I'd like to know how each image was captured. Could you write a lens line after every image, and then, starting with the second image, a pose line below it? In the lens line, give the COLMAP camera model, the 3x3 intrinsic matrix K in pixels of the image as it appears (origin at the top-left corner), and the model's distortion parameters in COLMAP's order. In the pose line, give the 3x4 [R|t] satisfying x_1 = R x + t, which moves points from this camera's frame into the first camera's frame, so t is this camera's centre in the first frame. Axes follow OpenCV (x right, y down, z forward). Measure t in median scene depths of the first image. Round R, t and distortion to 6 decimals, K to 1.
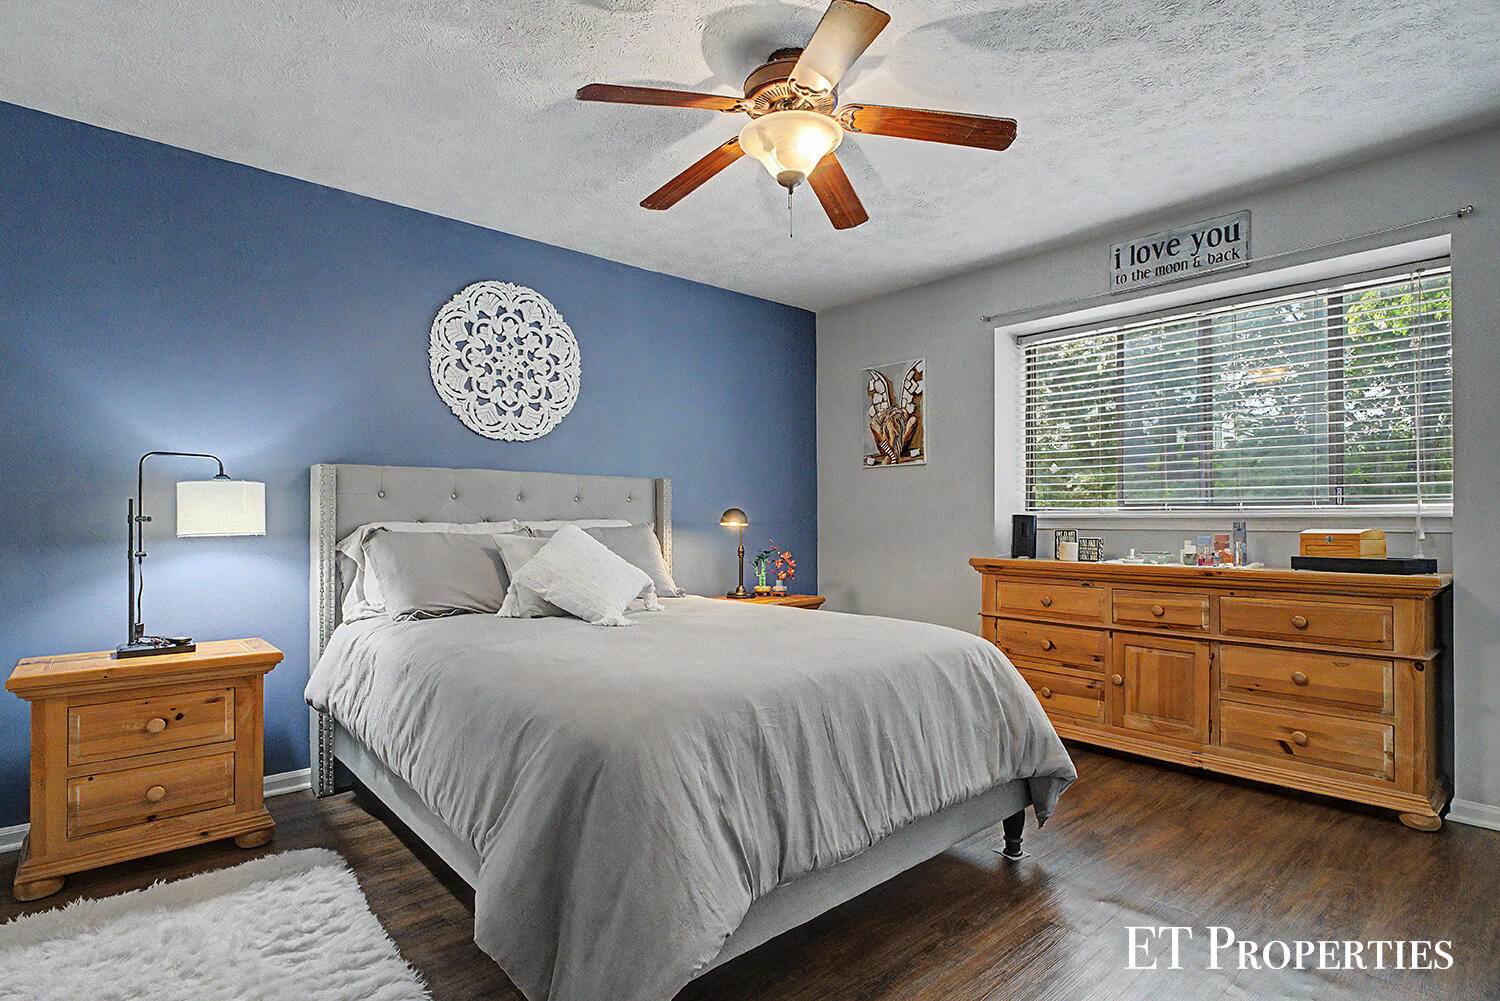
lens RADIAL K [[750.1, 0, 701.8], [0, 750.1, 511.4], [0, 0, 1]] dist [-0.004979, 0.007192]
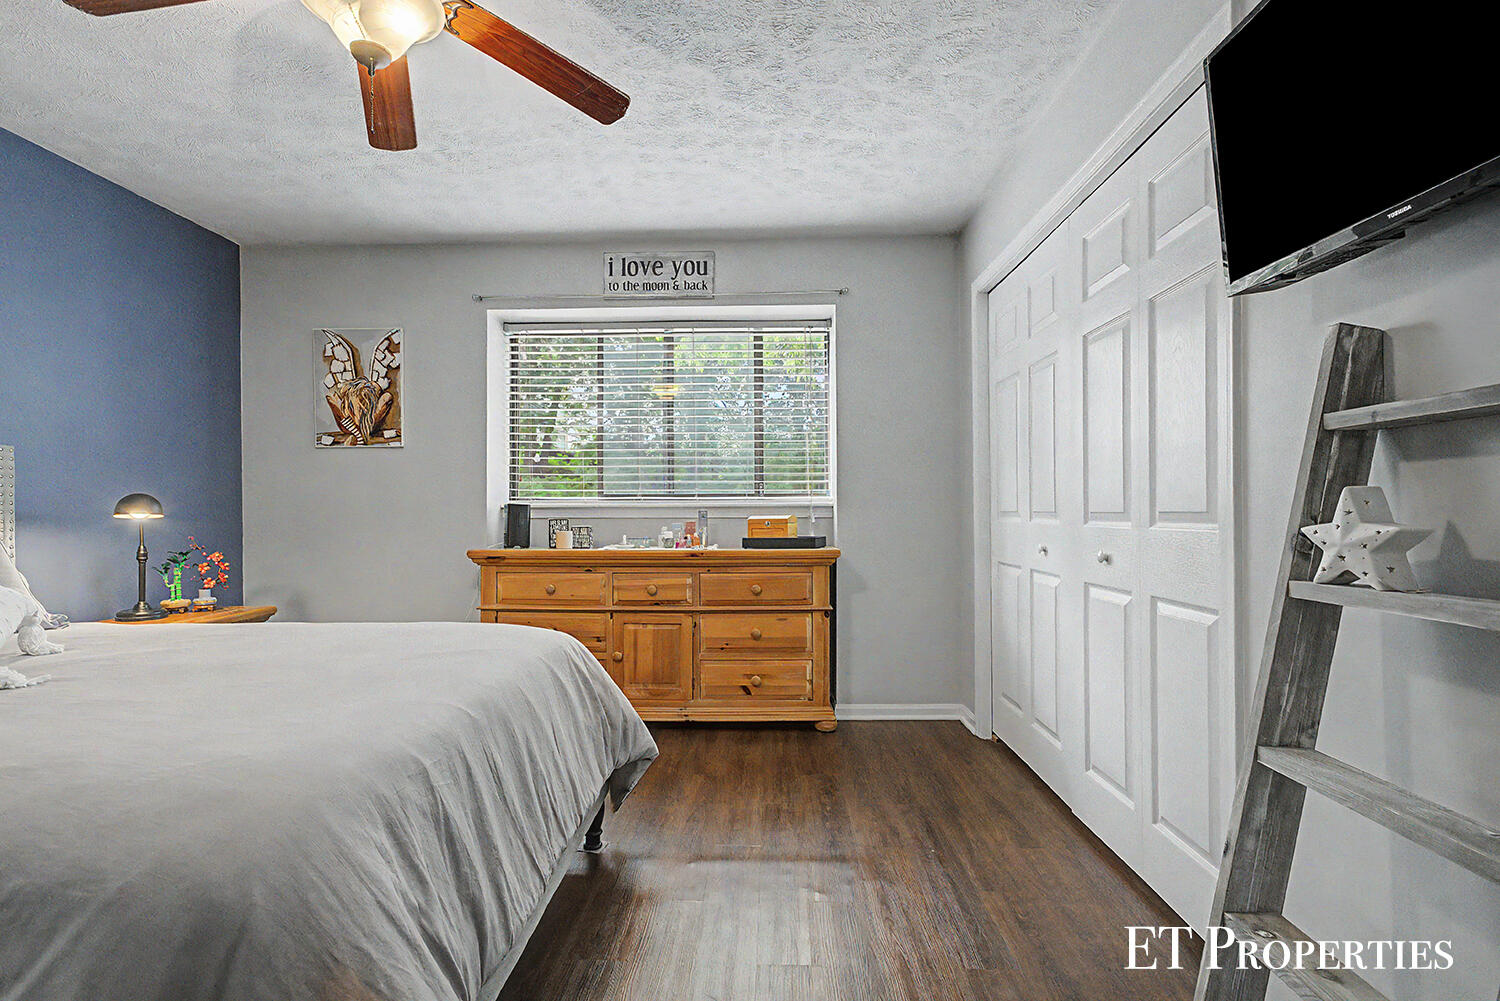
lens RADIAL K [[750.1, 0, 747.0], [0, 750.1, 515.0], [0, 0, 1]] dist [-0.004979, 0.007192]
pose [[0.677532, -0.007185, 0.735458, -0.118407], [-0.005761, 0.999870, 0.015076, 0.002716], [-0.735471, -0.014451, 0.677403, 0.132289]]
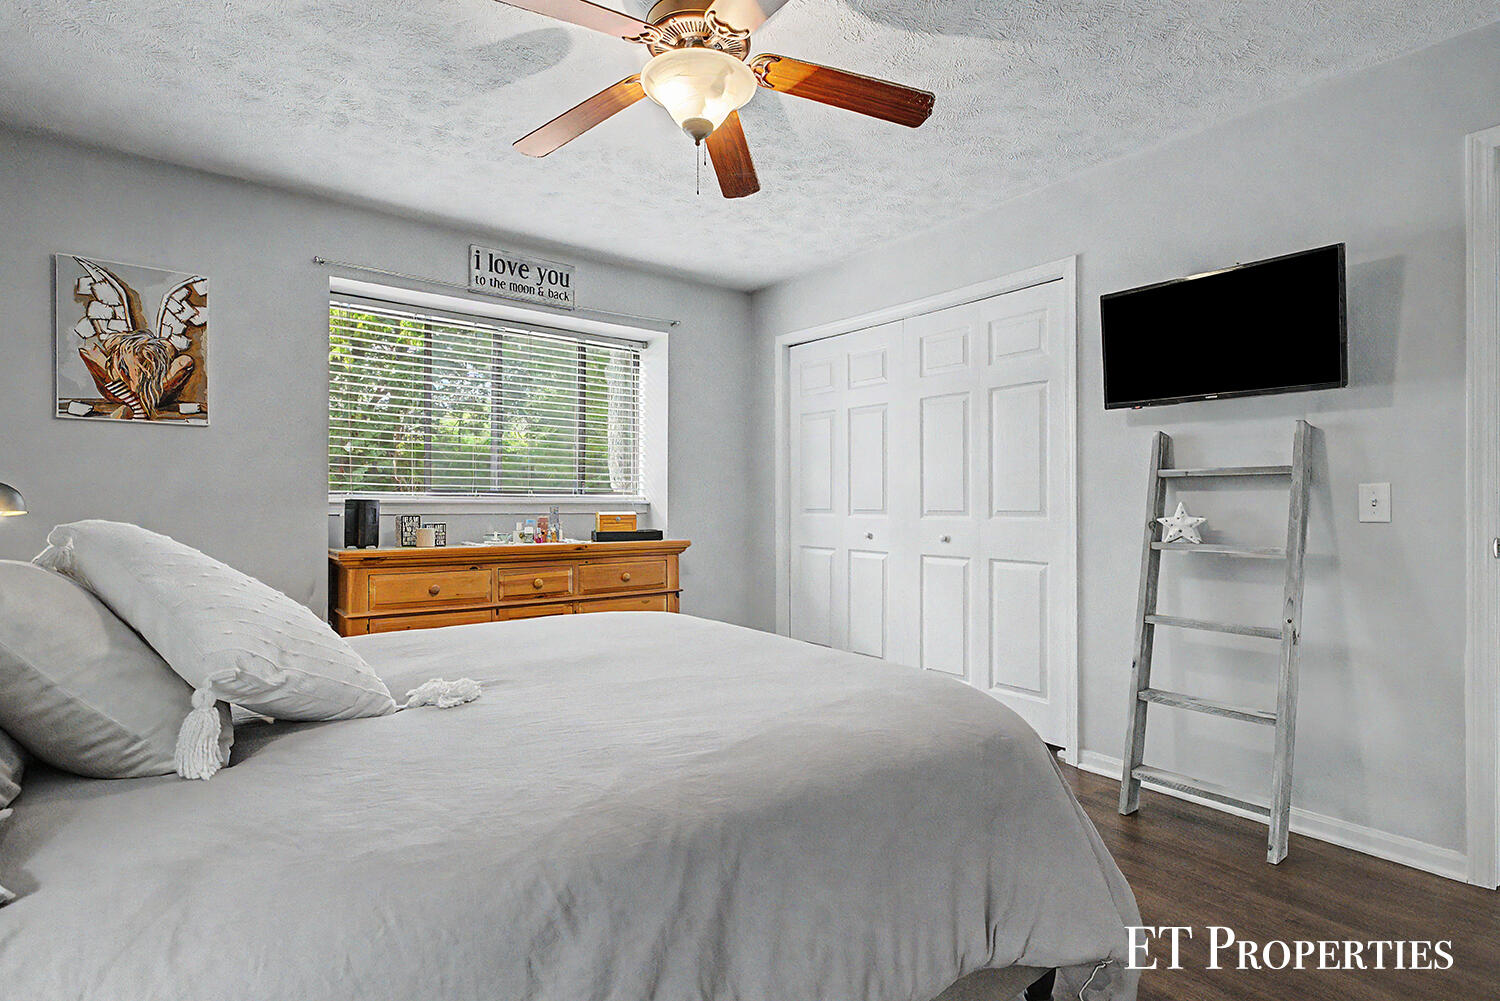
lens RADIAL K [[750.1, 0, 746.1], [0, 750.1, 505.6], [0, 0, 1]] dist [-0.004979, 0.007192]
pose [[0.035601, -0.001698, 0.999365, -0.538853], [-0.016150, 0.999867, 0.002274, 0.003464], [-0.999236, -0.016220, 0.035568, 0.626897]]
